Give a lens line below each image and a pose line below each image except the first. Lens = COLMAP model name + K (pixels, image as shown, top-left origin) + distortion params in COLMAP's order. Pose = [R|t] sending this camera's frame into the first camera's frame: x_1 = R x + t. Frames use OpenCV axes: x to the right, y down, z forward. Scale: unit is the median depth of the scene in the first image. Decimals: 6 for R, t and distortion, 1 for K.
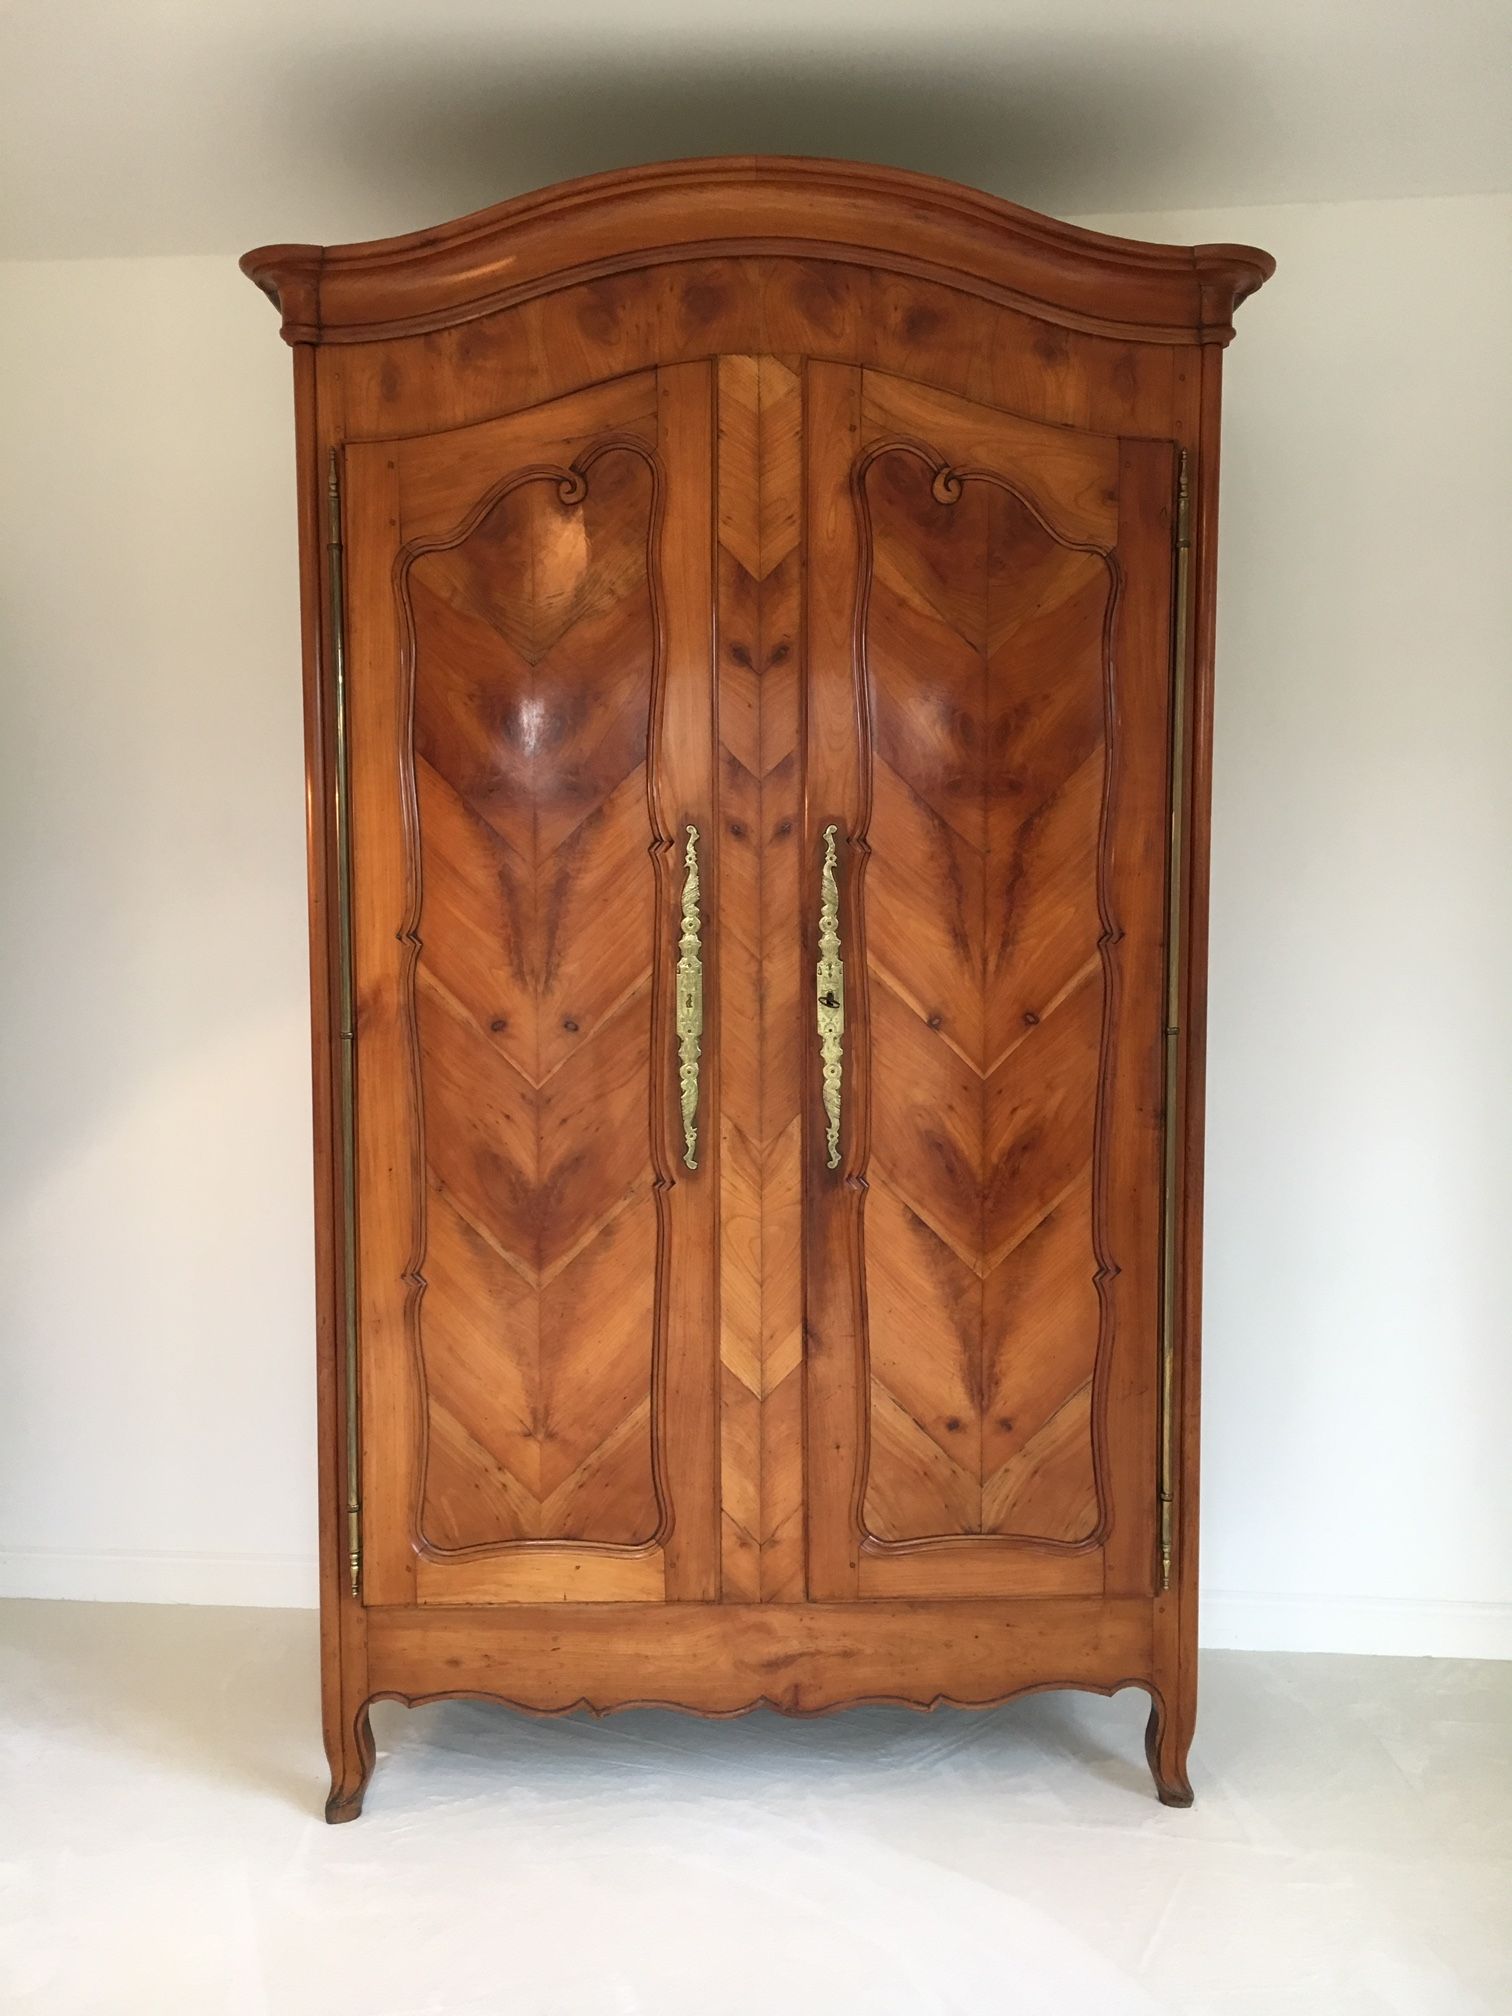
lens RADIAL K [[1716.5, 0, 756.0], [0, 1716.5, 1008.0], [0, 0, 1]] dist [0.072554, -0.097393]
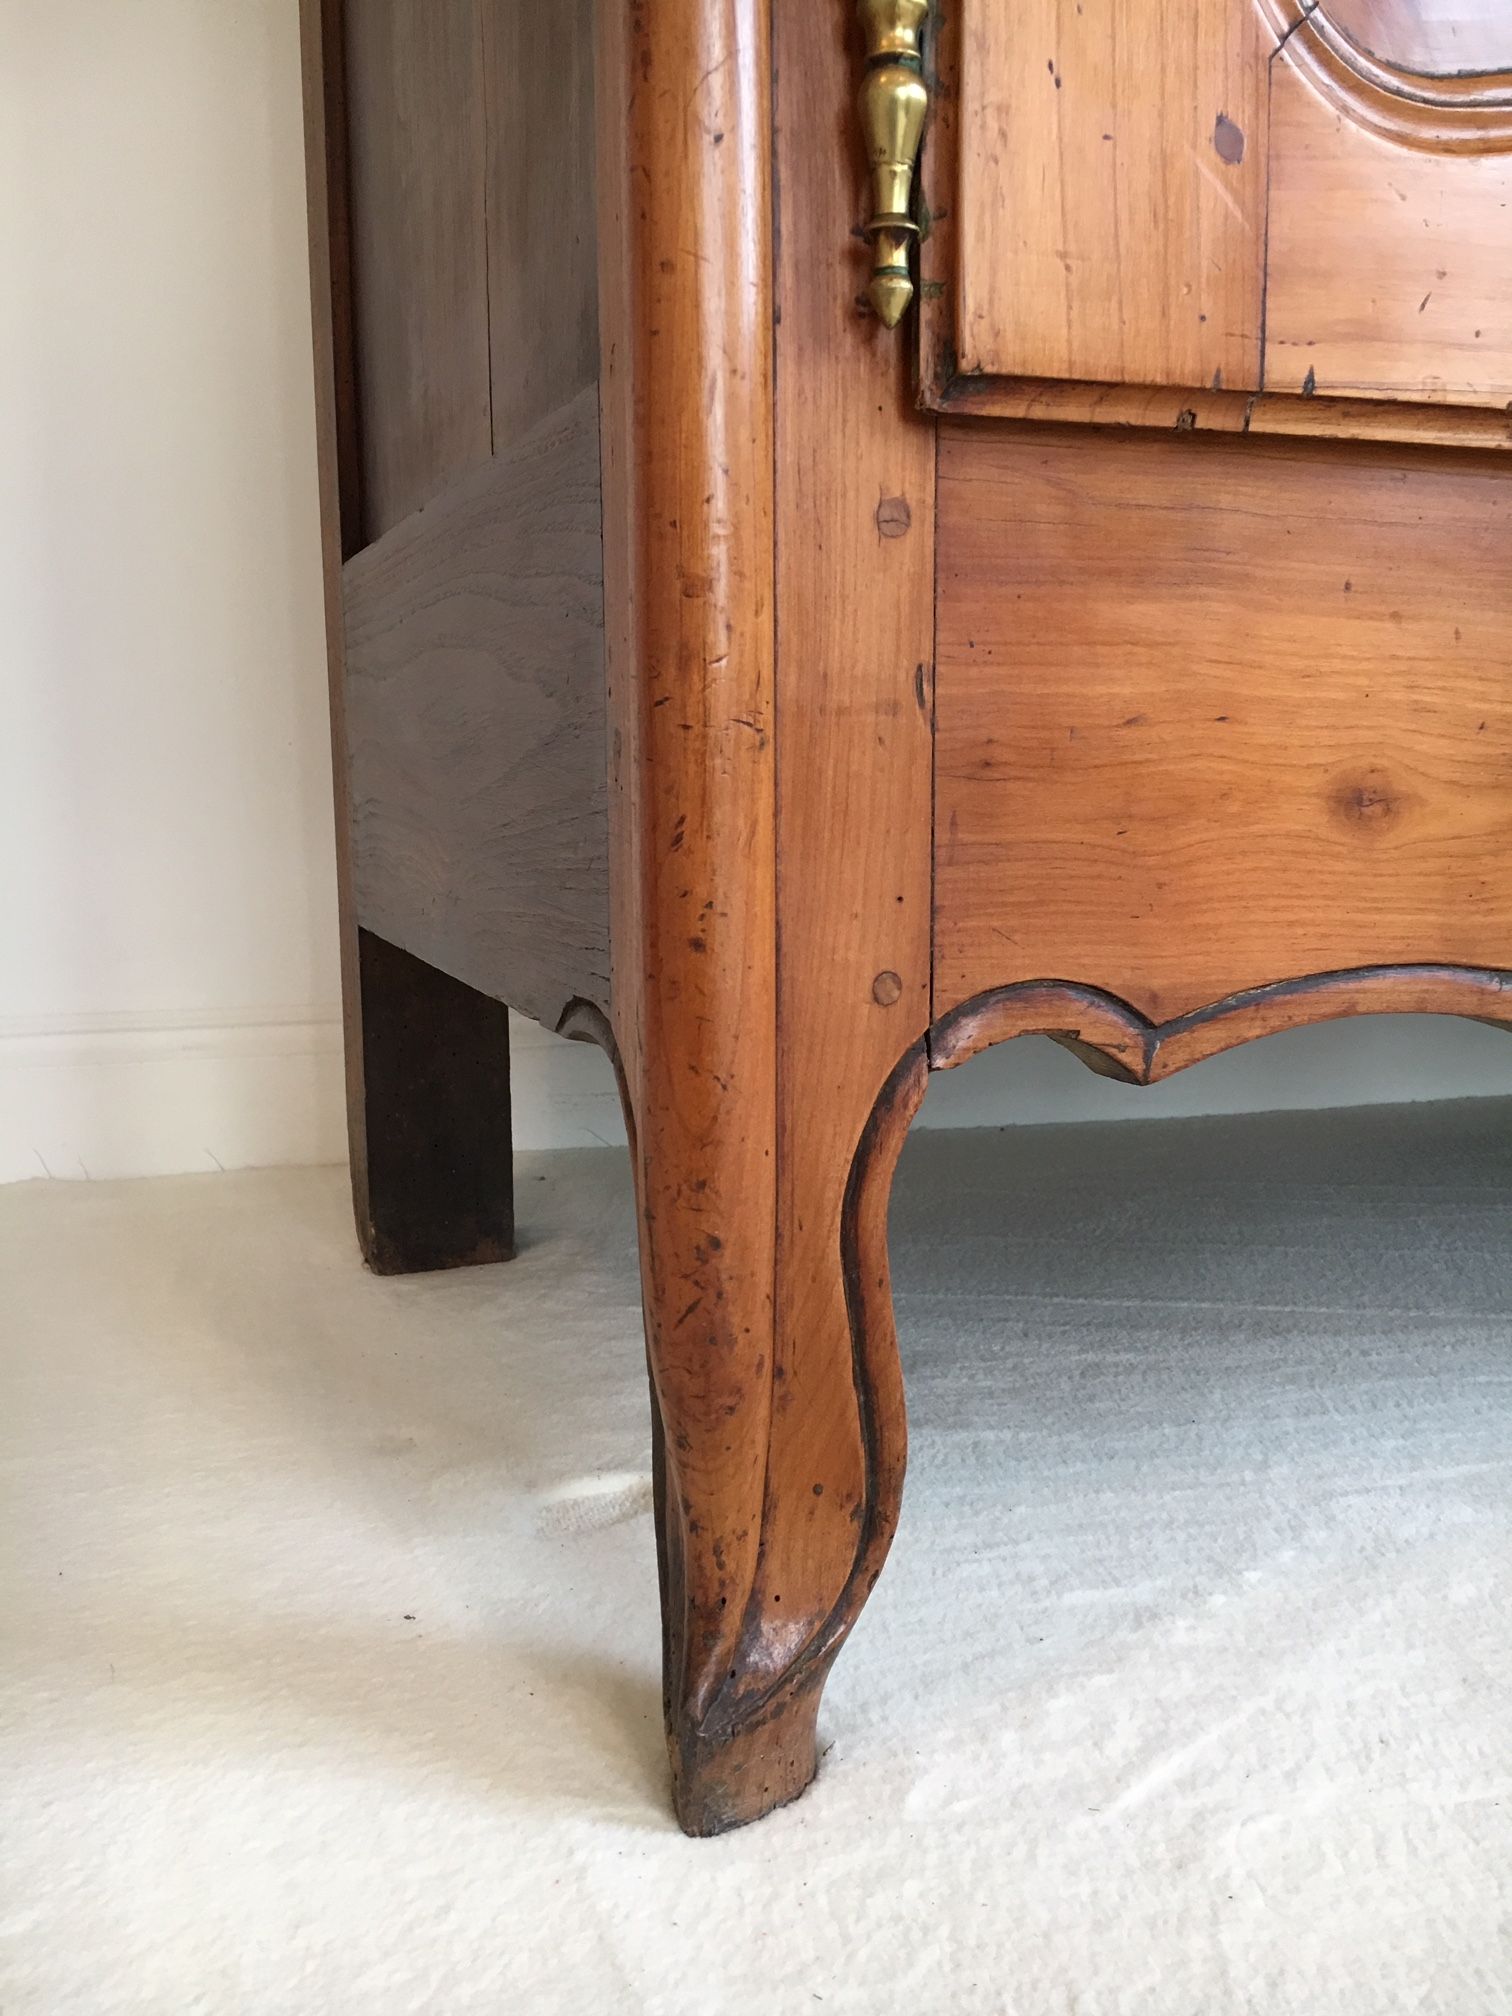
lens RADIAL K [[1716.5, 0, 756.0], [0, 1716.5, 1008.0], [0, 0, 1]] dist [0.072554, -0.097393]
pose [[0.939479, -0.048901, 0.339100, -0.300815], [0.026536, 0.997174, 0.070282, 0.395827], [-0.341578, -0.057030, 0.938122, 0.882668]]
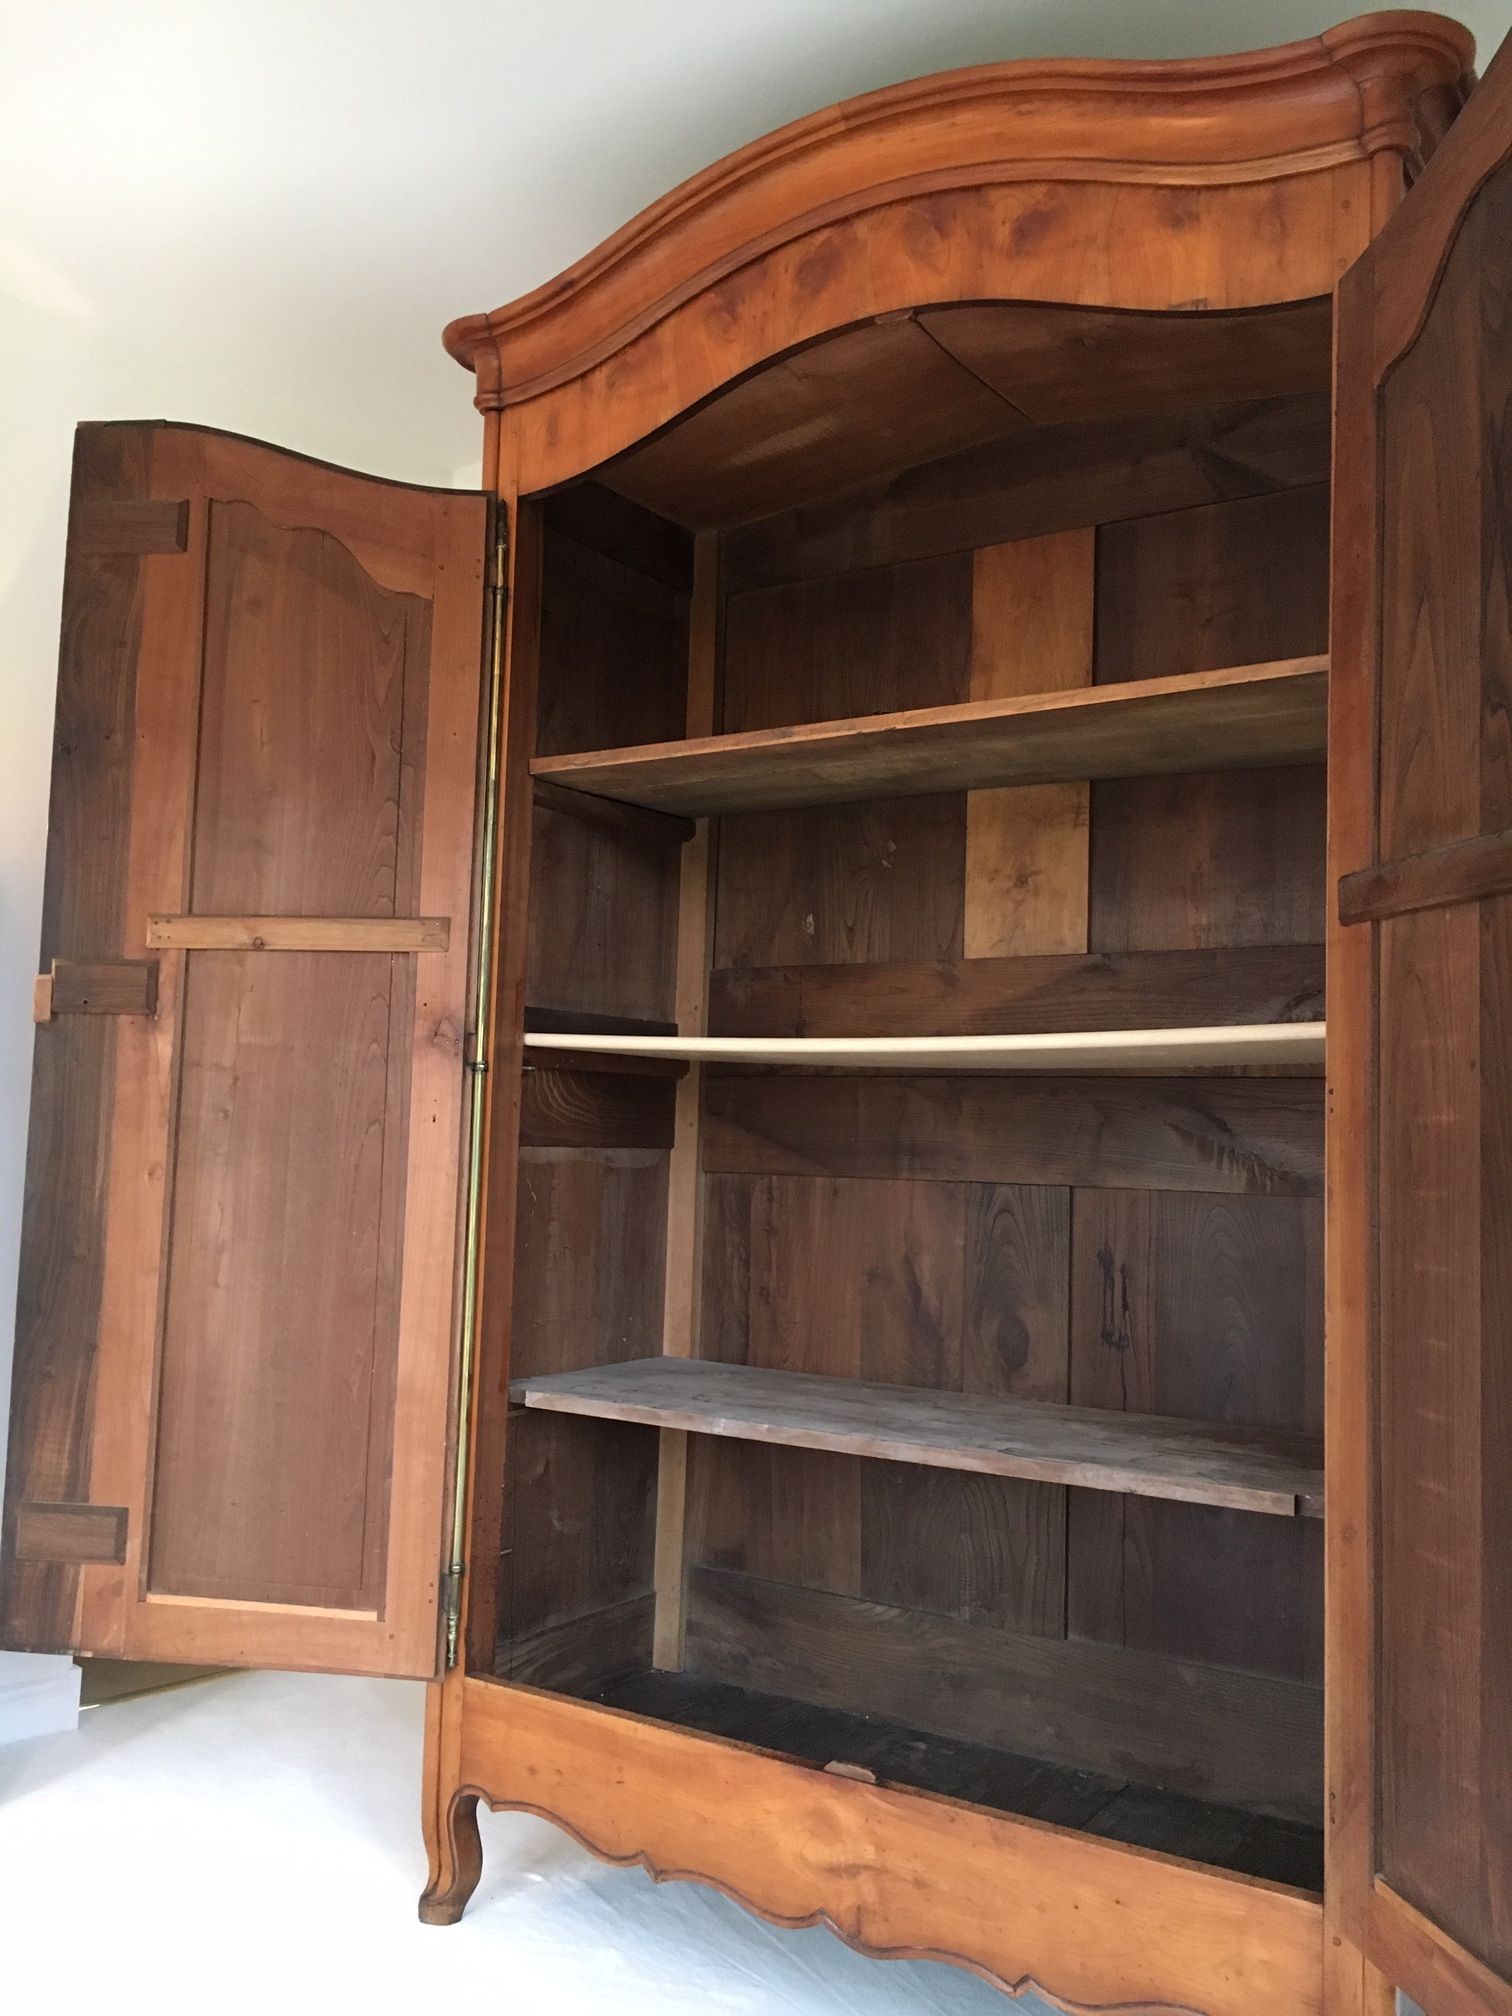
lens RADIAL K [[1716.5, 0, 756.0], [0, 1716.5, 1008.0], [0, 0, 1]] dist [0.072554, -0.097393]
pose [[0.819733, -0.016075, -0.572521, 0.455024], [-0.074282, 0.988179, -0.134103, 0.102402], [0.567909, 0.152456, 0.808849, 0.287187]]
